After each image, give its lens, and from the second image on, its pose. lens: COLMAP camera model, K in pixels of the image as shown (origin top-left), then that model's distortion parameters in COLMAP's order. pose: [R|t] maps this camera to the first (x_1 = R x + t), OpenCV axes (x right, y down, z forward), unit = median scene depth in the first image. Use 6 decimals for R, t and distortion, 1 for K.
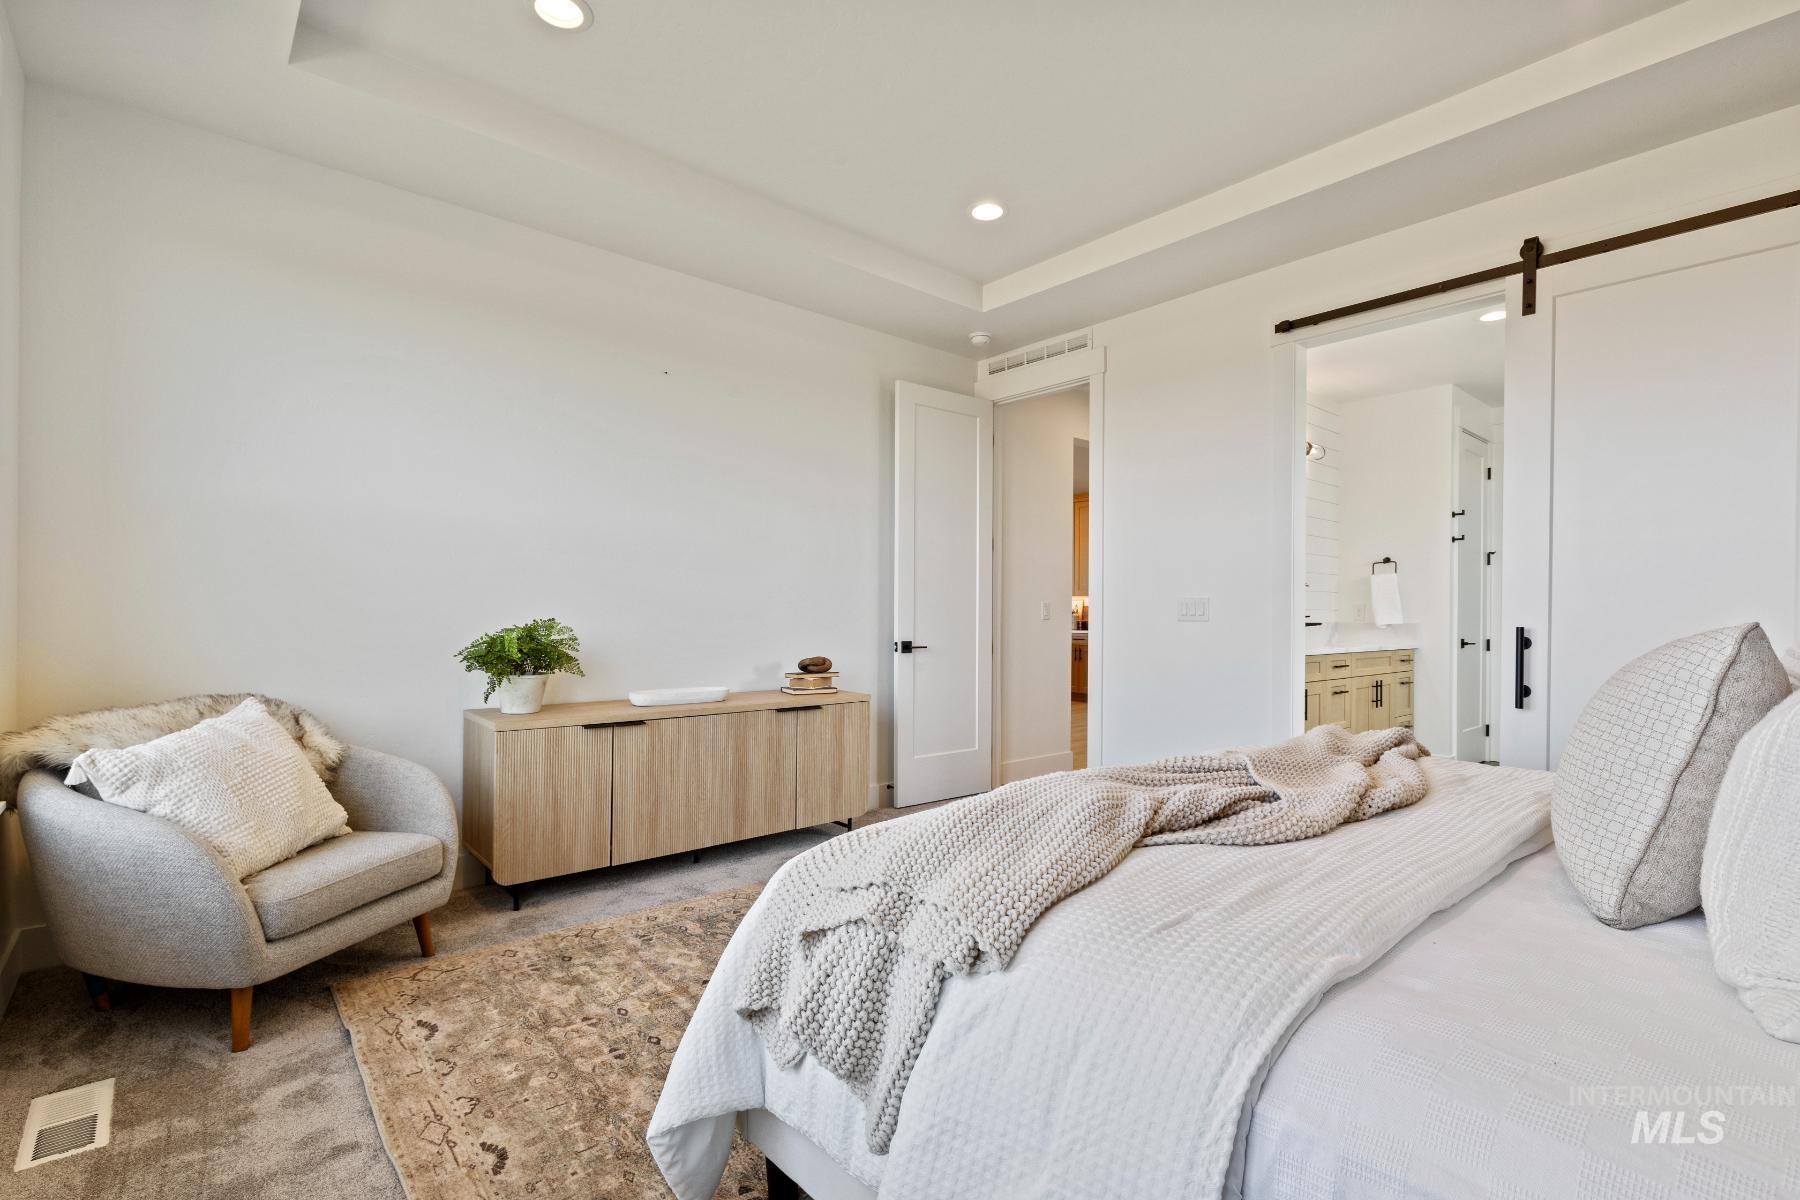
lens RADIAL K [[822.4, 0, 900.0], [0, 822.4, 600.0], [0, 0, 1]] dist [0.002732, 0.000528]
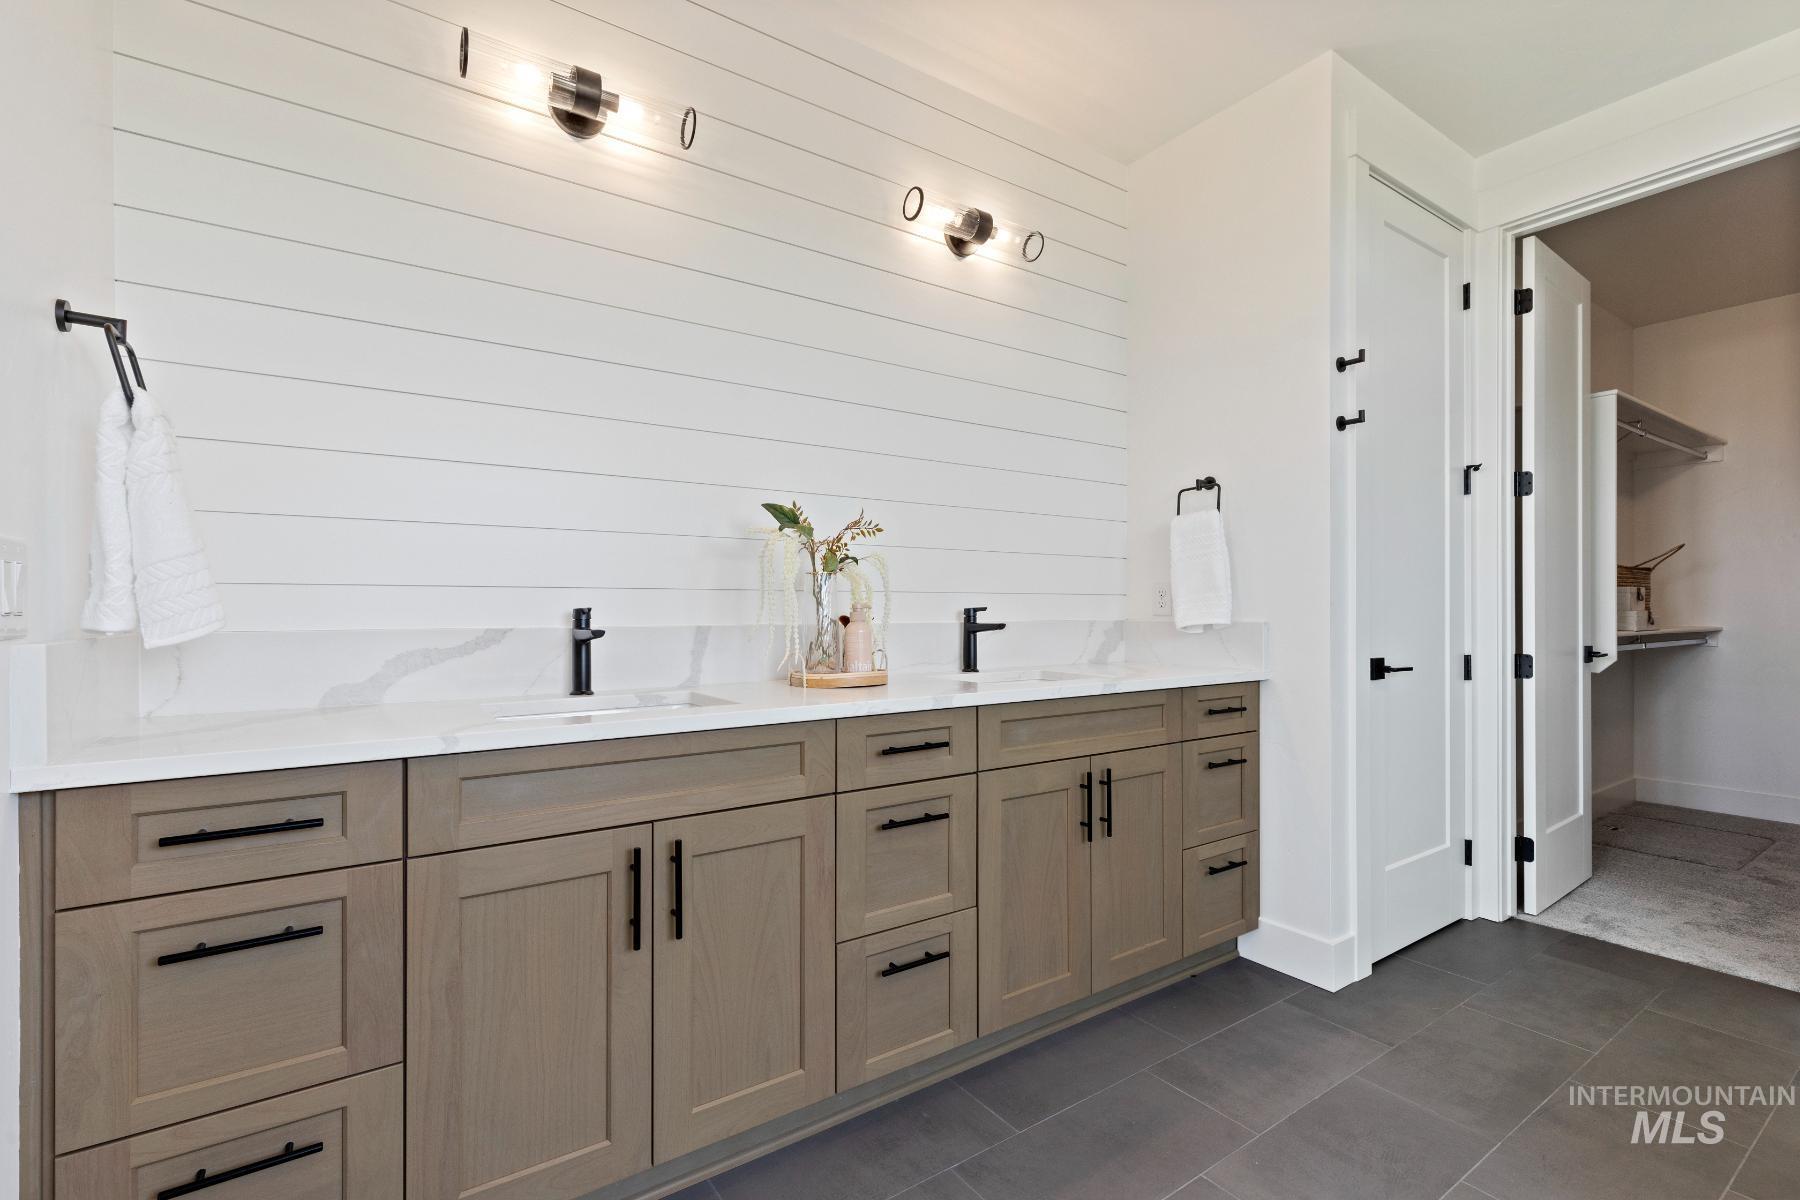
lens RADIAL K [[806.6, 0, 900.1], [0, 806.6, 602.4], [0, 0, 1]] dist [0.006038, 0.000248]
pose [[0.993249, -0.013602, -0.115202, 0.494044], [0.014099, 0.999894, 0.003497, 0.013490], [0.115142, -0.005098, 0.993336, 0.562402]]
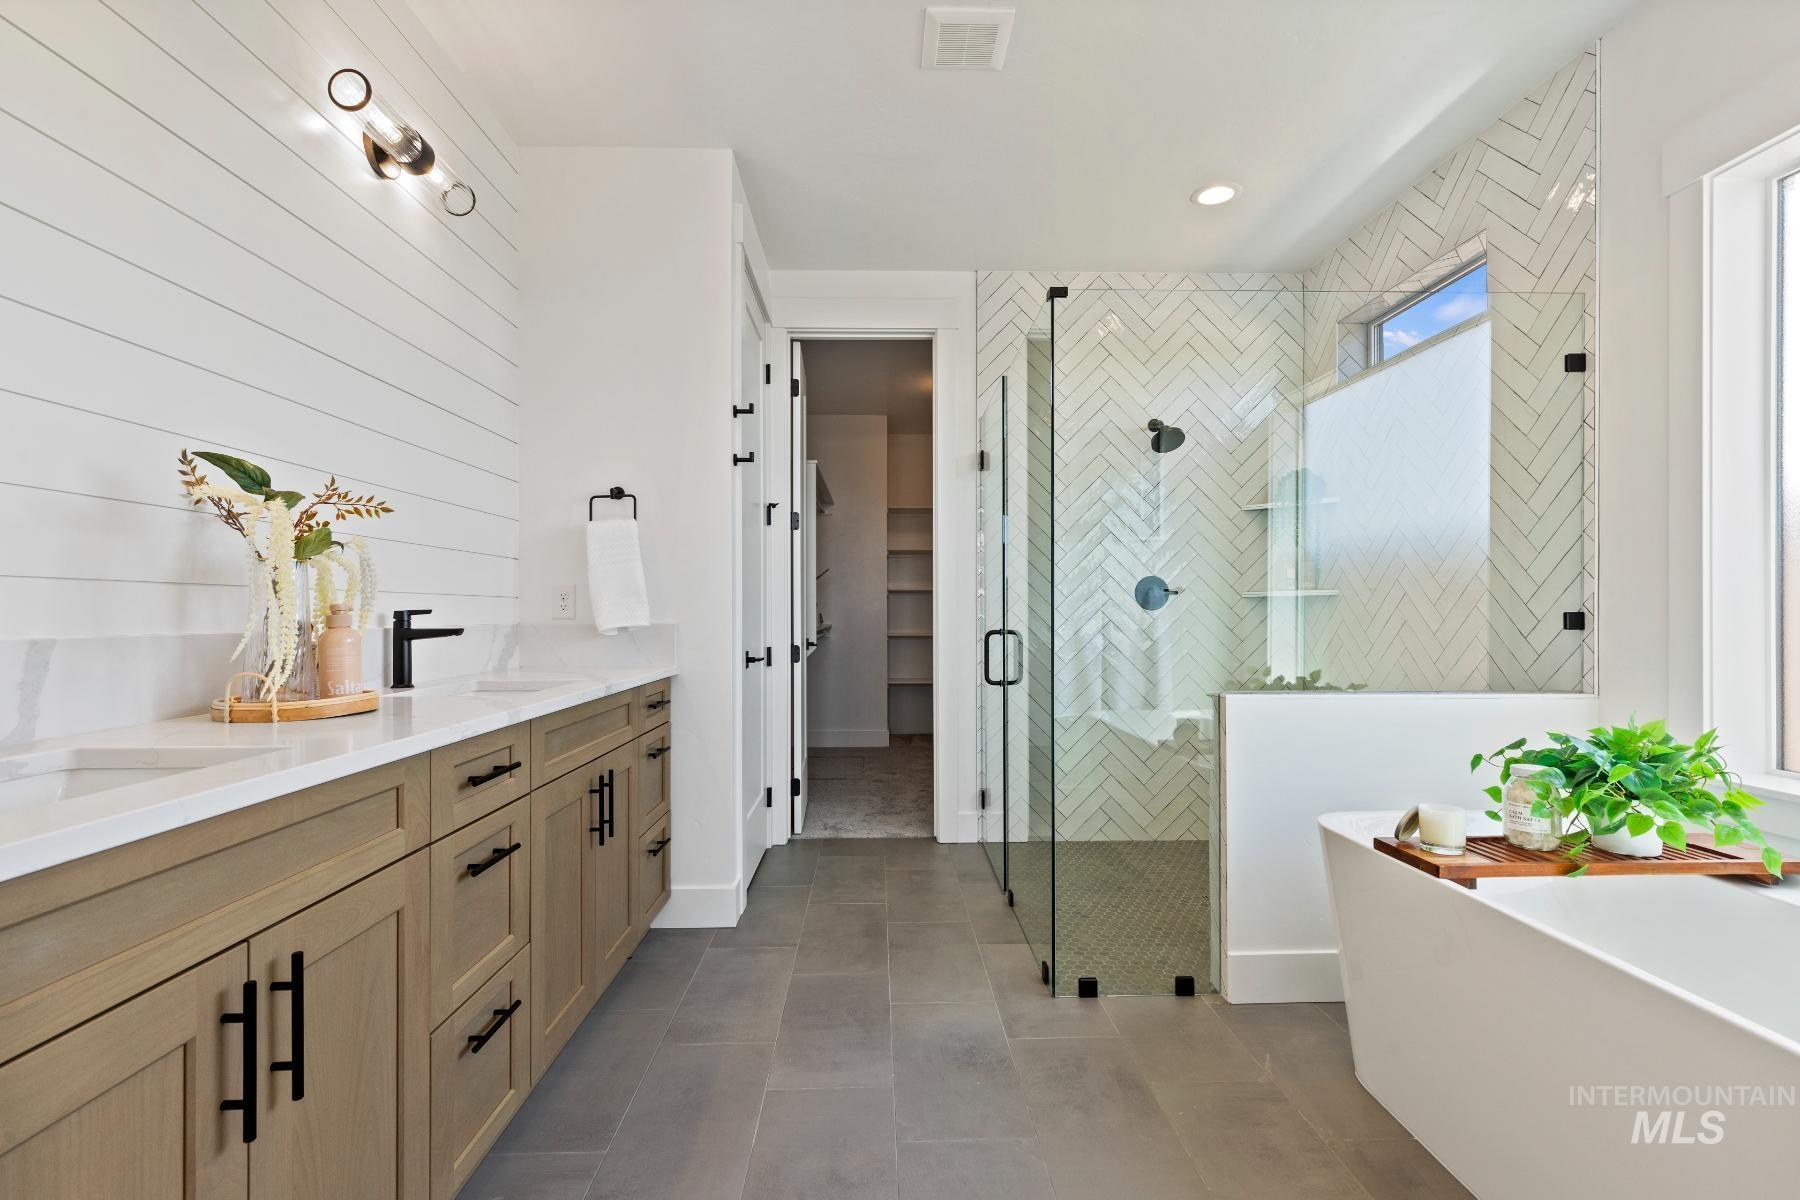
lens RADIAL K [[810.6, 0, 891.6], [0, 810.6, 610.8], [0, 0, 1]] dist [0.000802, 0.000108]
pose [[0.641812, -0.011449, 0.766776, 0.346474], [-0.000033, 0.999888, 0.014958, 0.013227], [-0.766862, -0.009626, 0.641740, 0.600470]]
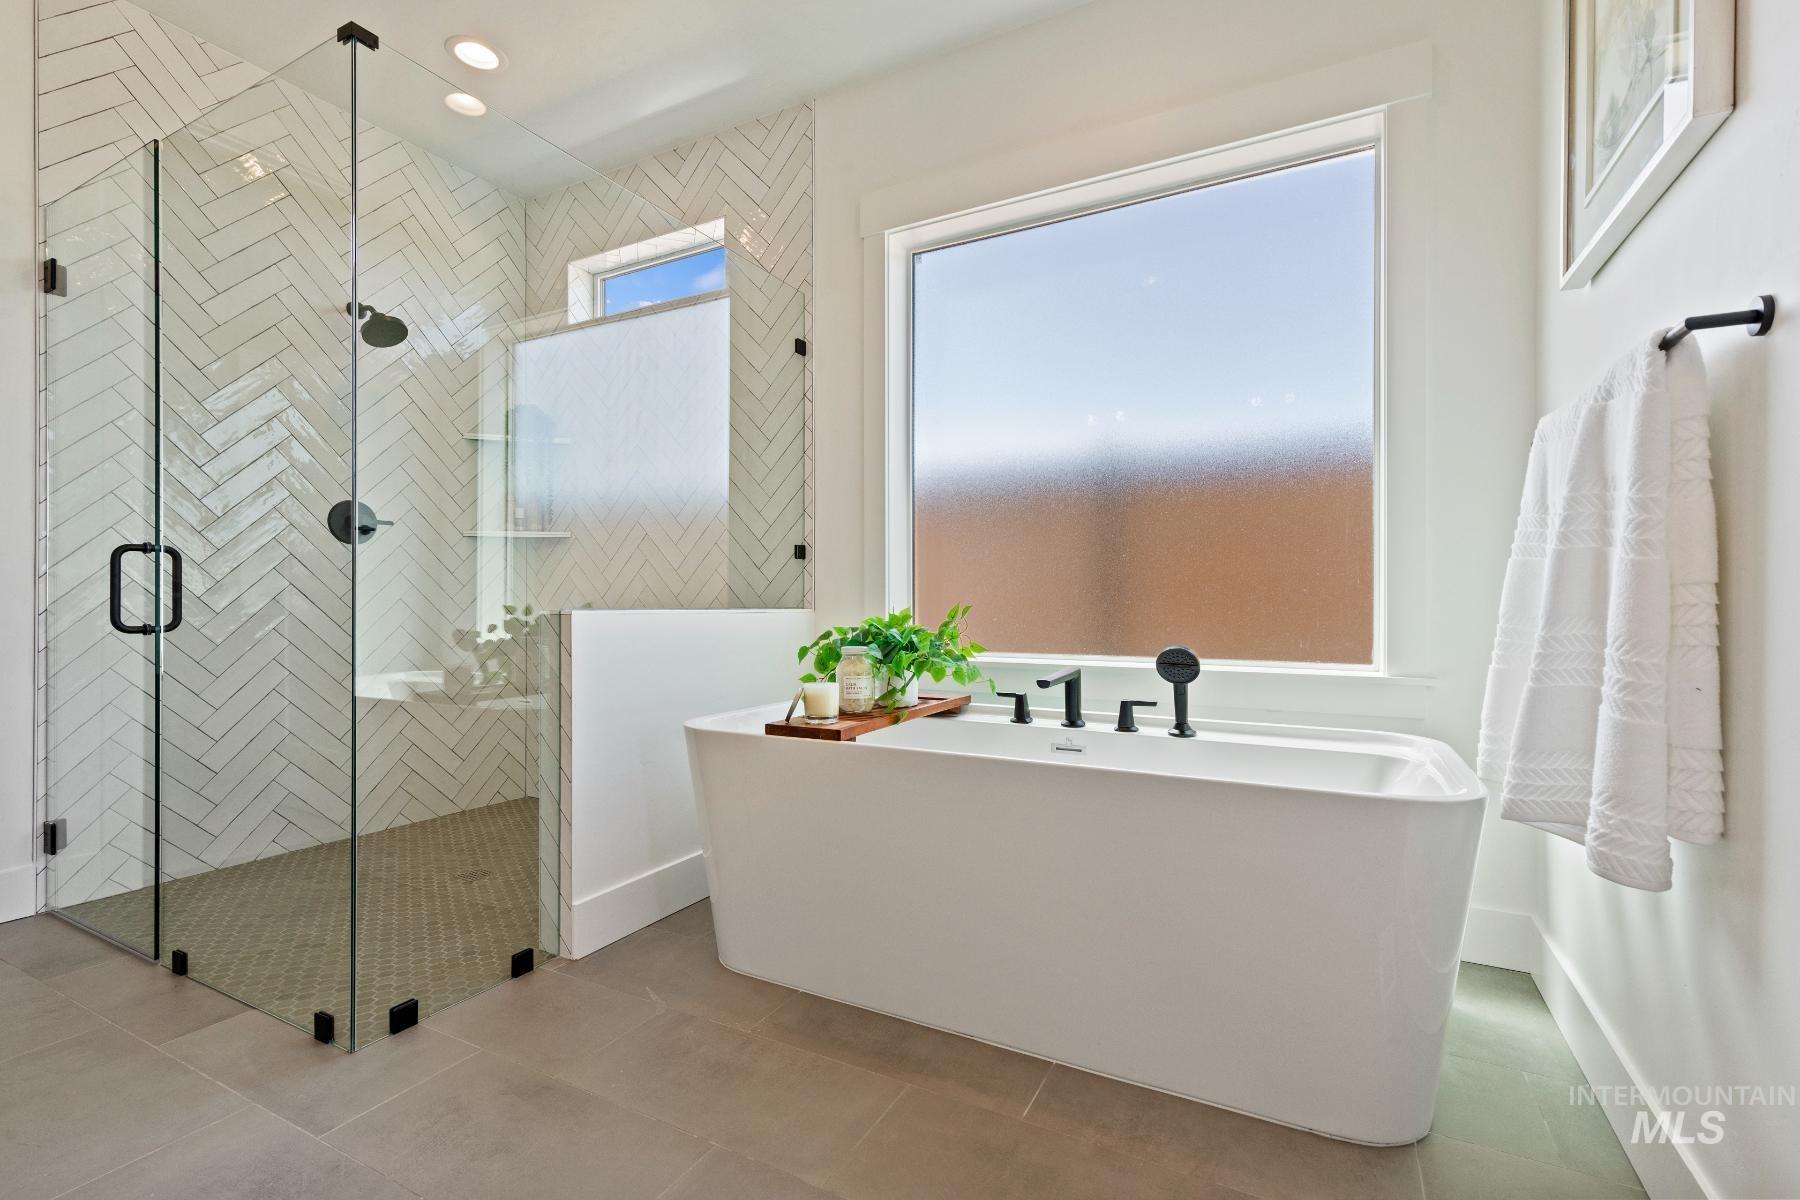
lens RADIAL K [[806.6, 0, 900.1], [0, 806.6, 602.4], [0, 0, 1]] dist [0.006038, 0.000248]
pose [[-0.354627, -0.010733, 0.934946, 0.380033], [-0.015384, 0.999866, 0.005643, 0.052655], [-0.934881, -0.012382, -0.354745, 0.721140]]
